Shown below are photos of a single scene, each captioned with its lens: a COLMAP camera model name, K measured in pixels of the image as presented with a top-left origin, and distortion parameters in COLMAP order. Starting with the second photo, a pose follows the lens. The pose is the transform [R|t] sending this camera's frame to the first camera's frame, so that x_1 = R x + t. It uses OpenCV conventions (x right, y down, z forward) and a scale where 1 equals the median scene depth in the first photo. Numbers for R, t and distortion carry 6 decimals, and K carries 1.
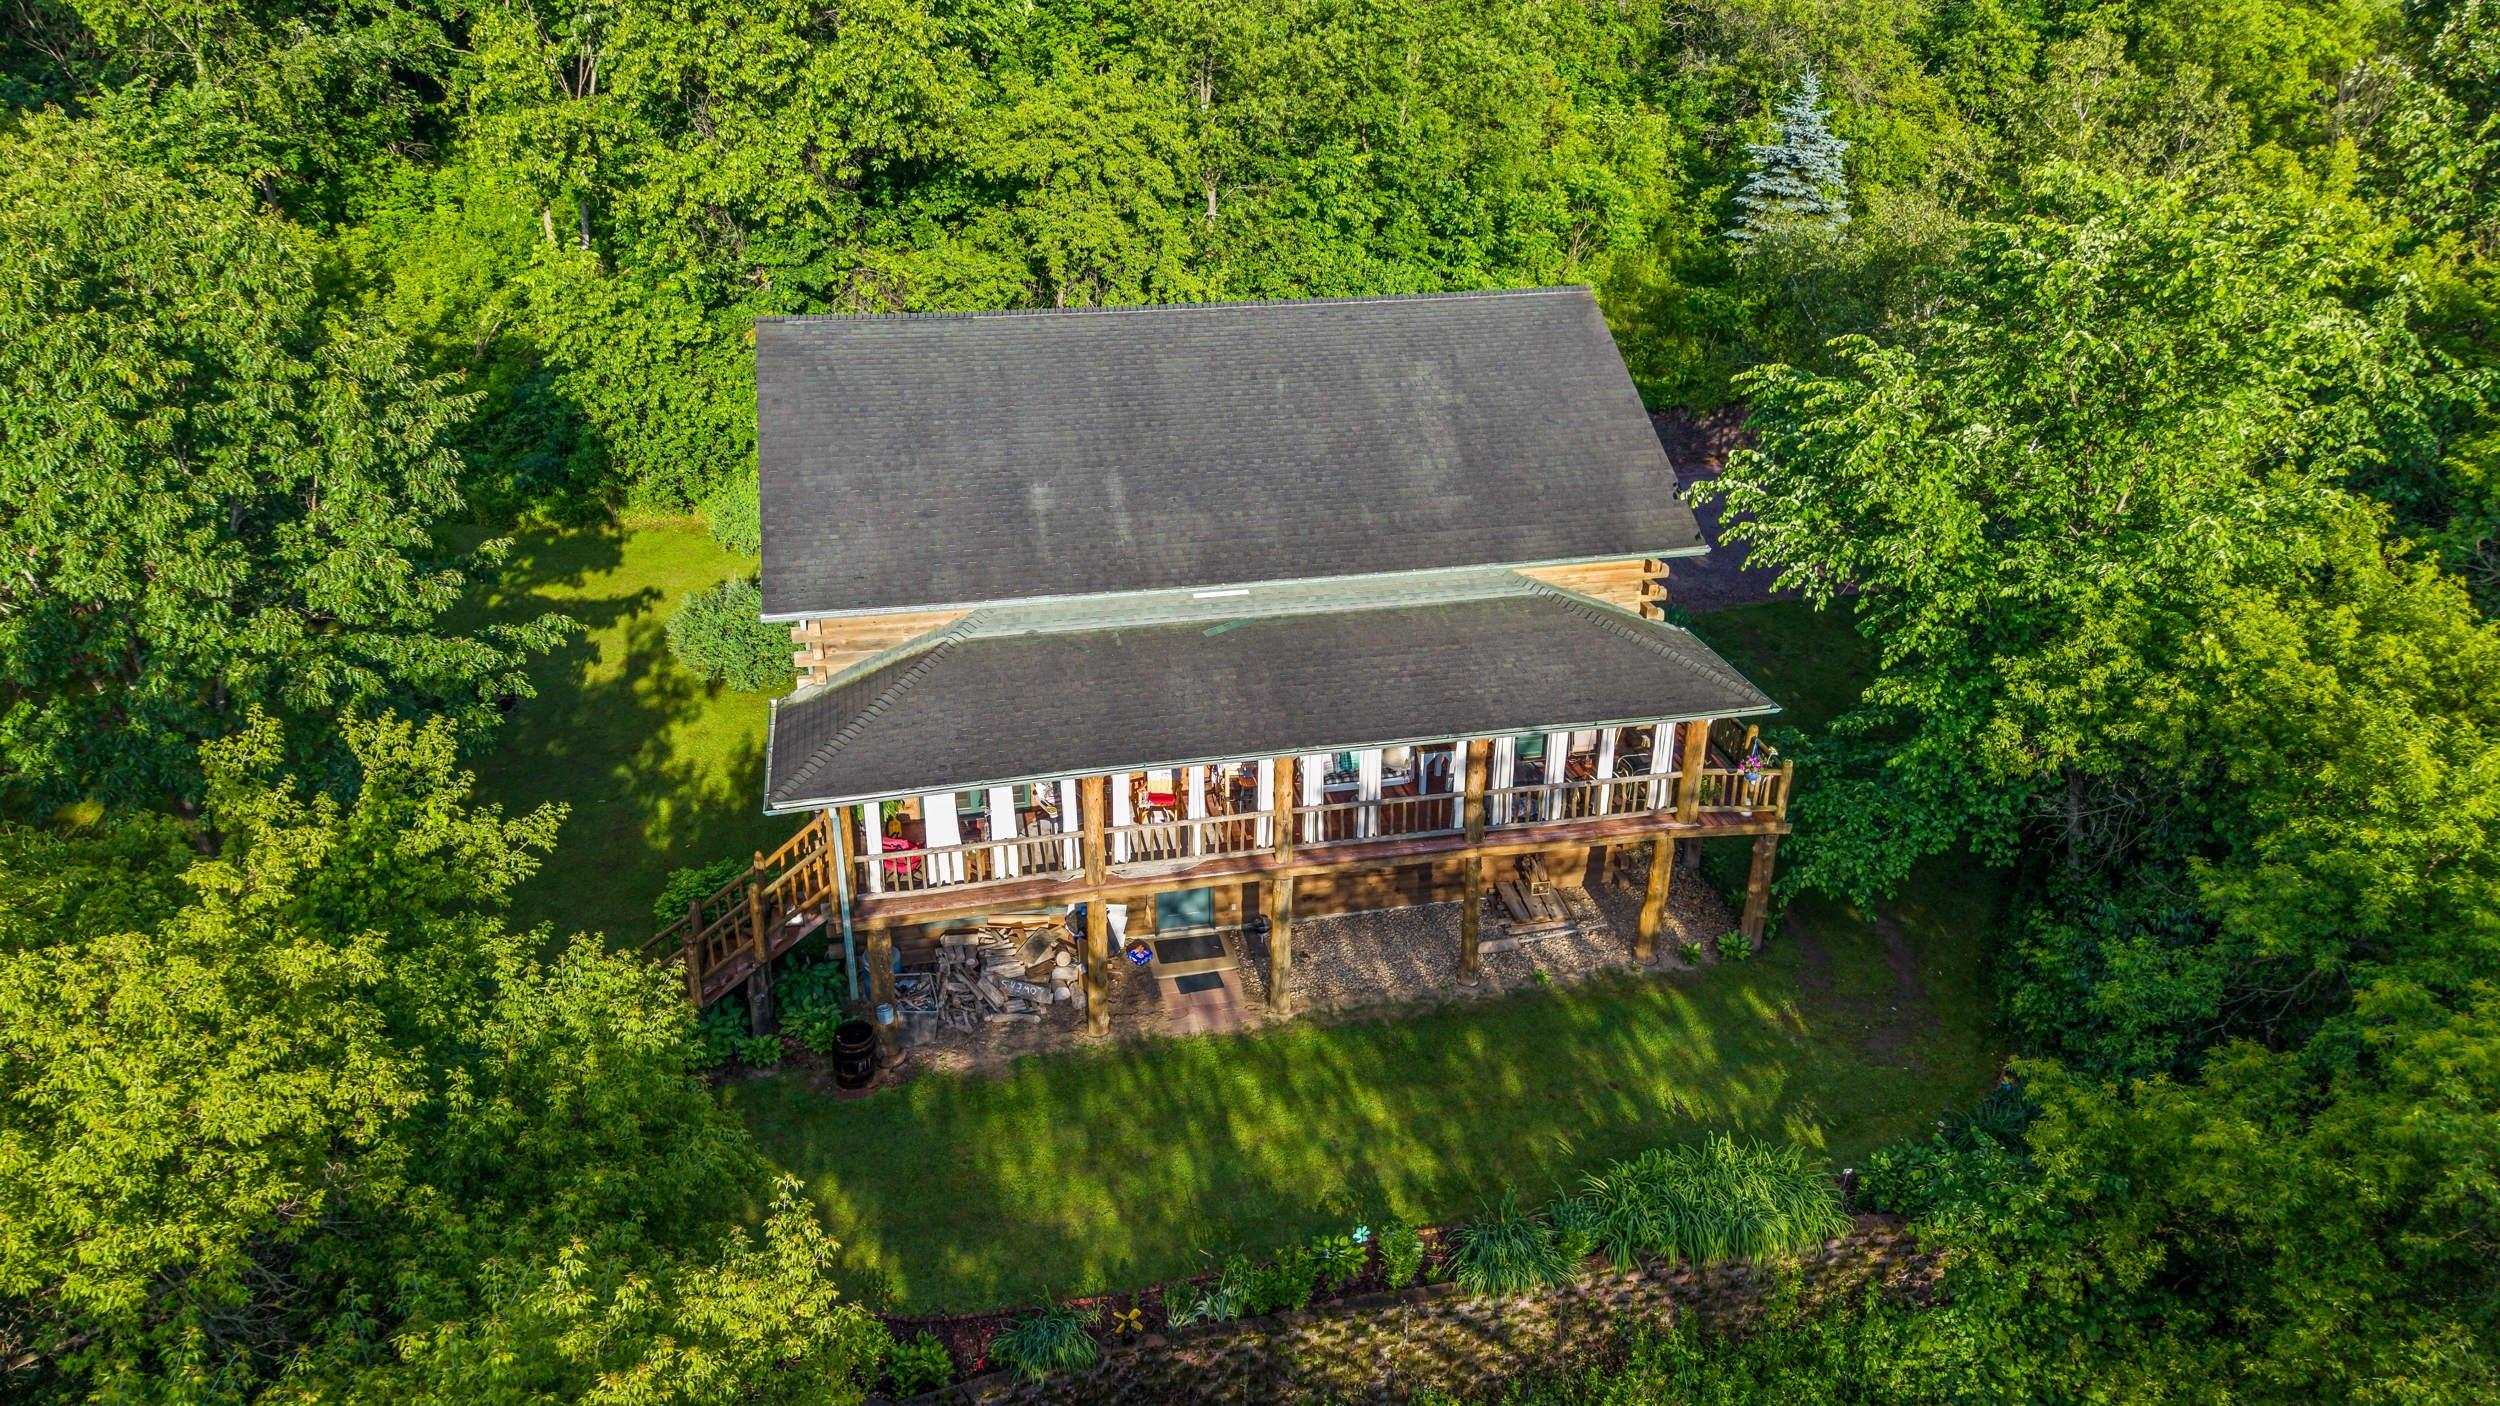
lens RADIAL K [[1715.7, 0, 1248.1], [0, 1715.7, 703.7], [0, 0, 1]] dist [0.003829, 0.005488]
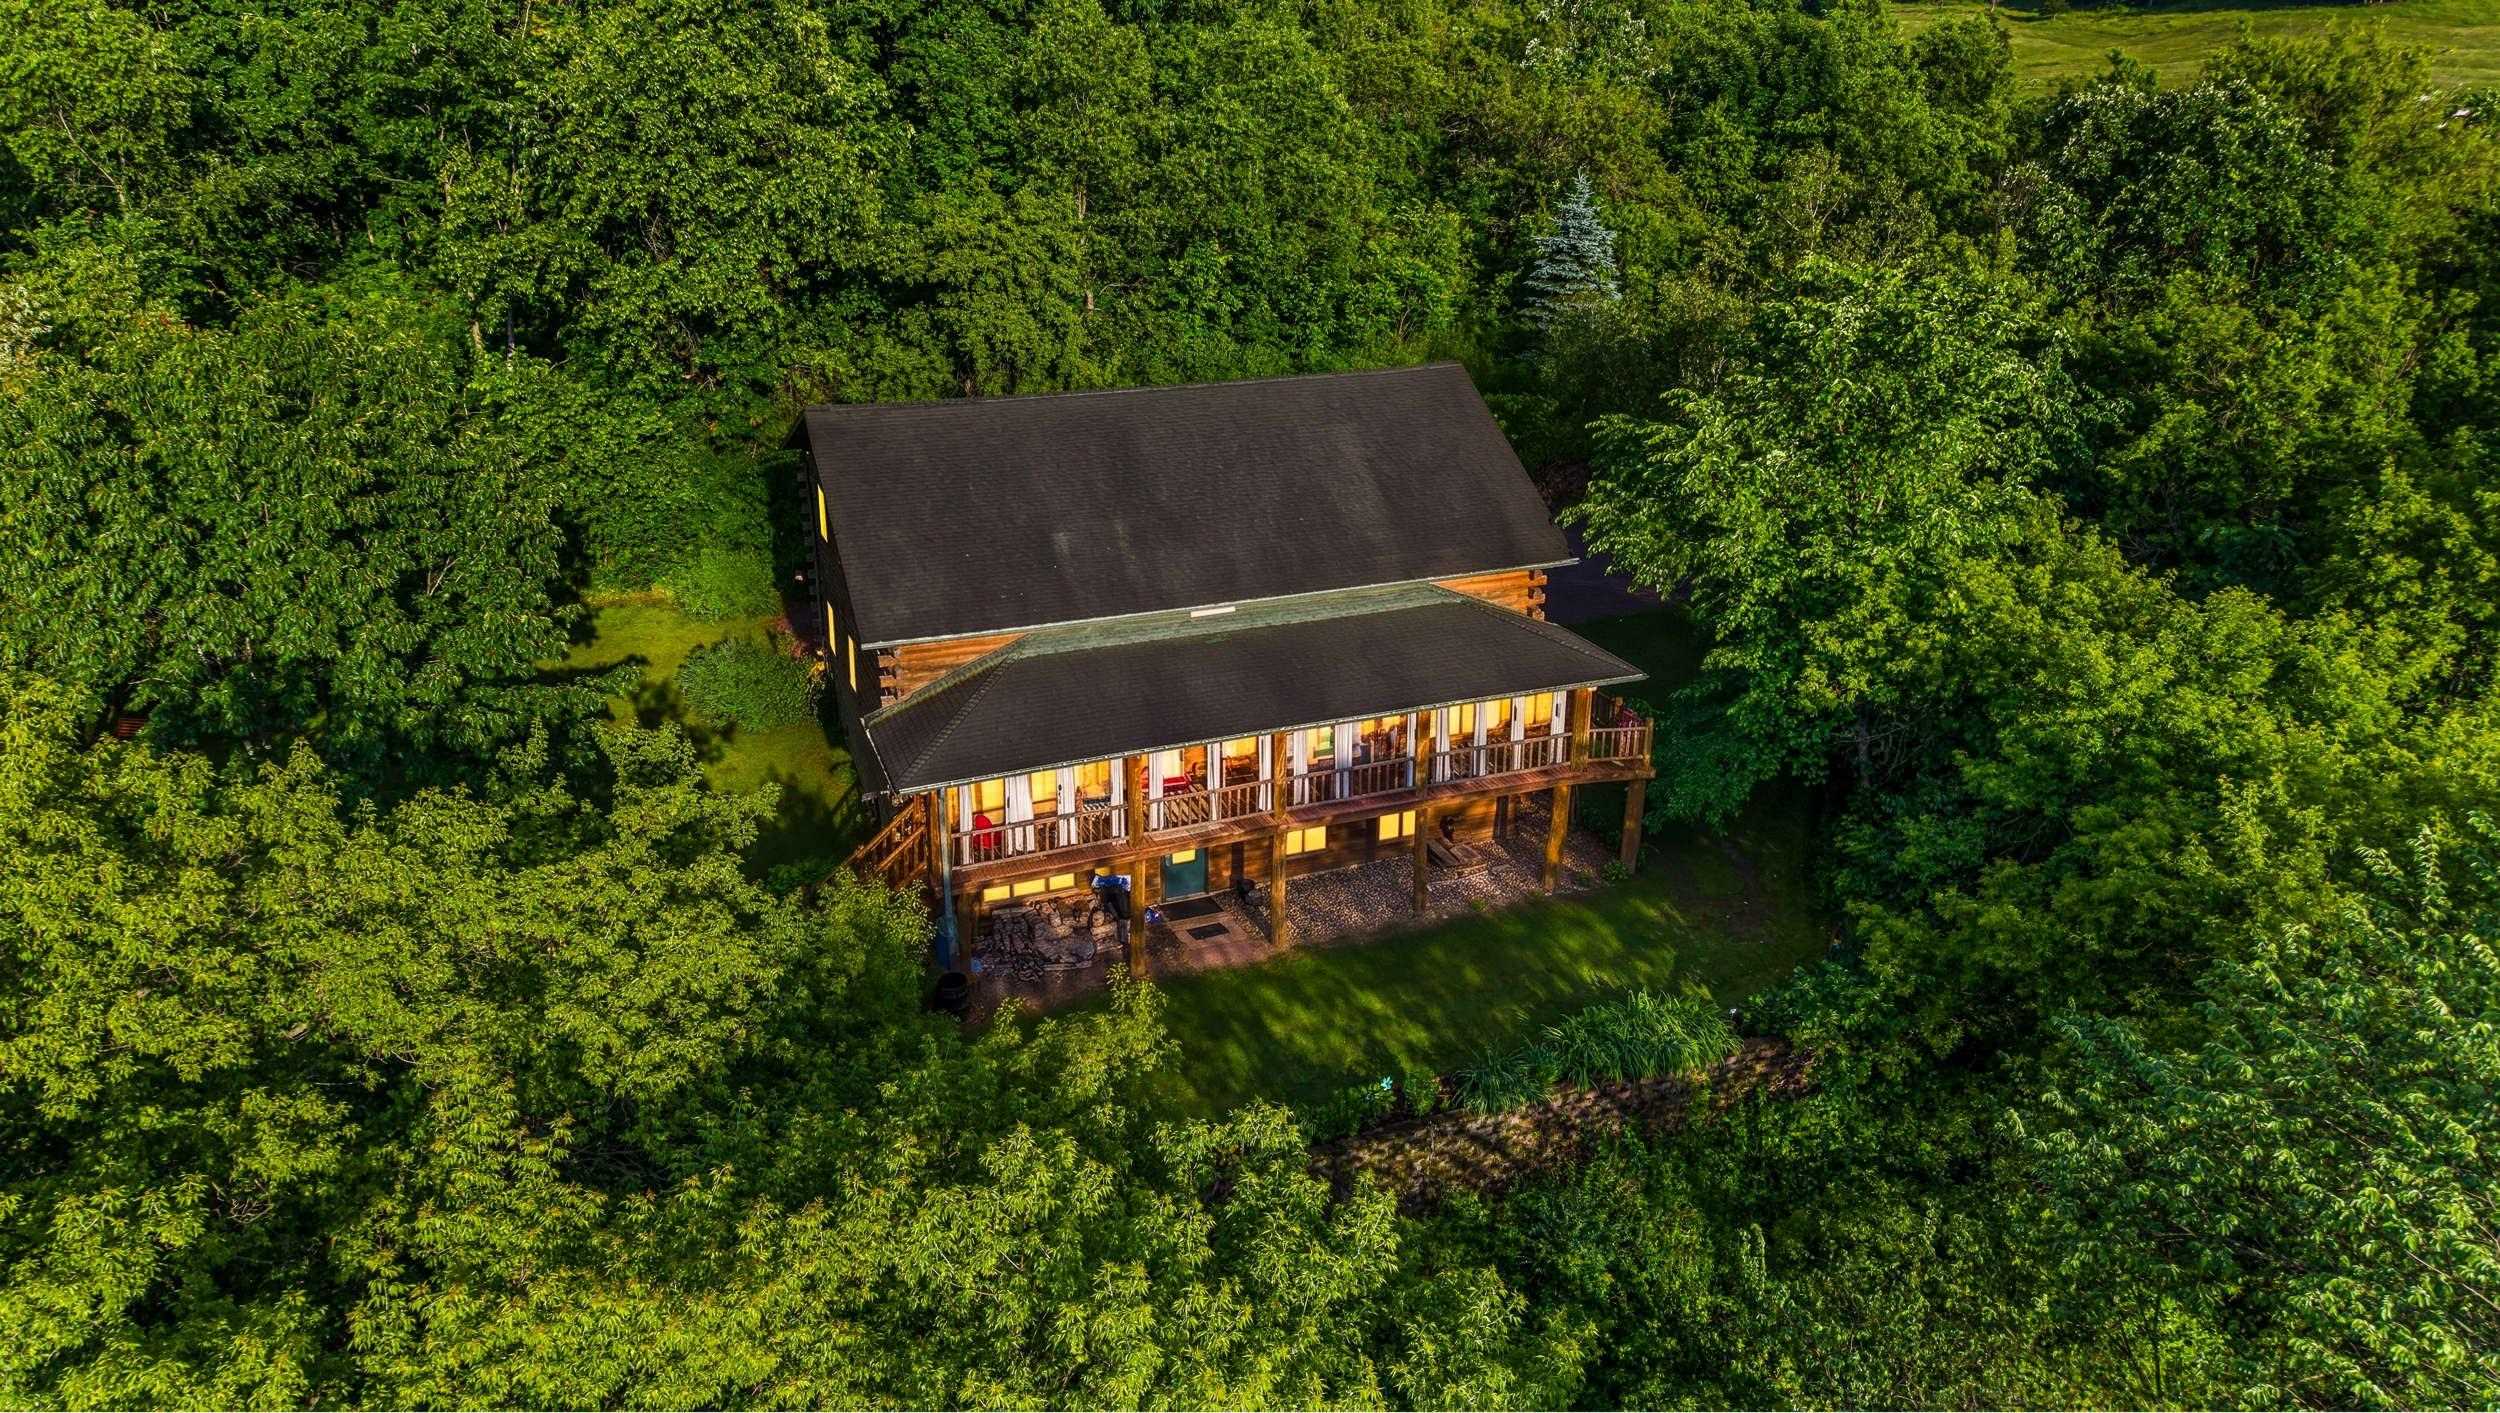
lens RADIAL K [[1753.1, 0, 1252.0], [0, 1753.1, 715.6], [0, 0, 1]] dist [0.014748, -0.005949]
pose [[0.986927, -0.063298, 0.148215, -0.175174], [0.069708, 0.996826, -0.038456, 0.060508], [-0.145310, 0.048285, 0.988207, -0.255926]]
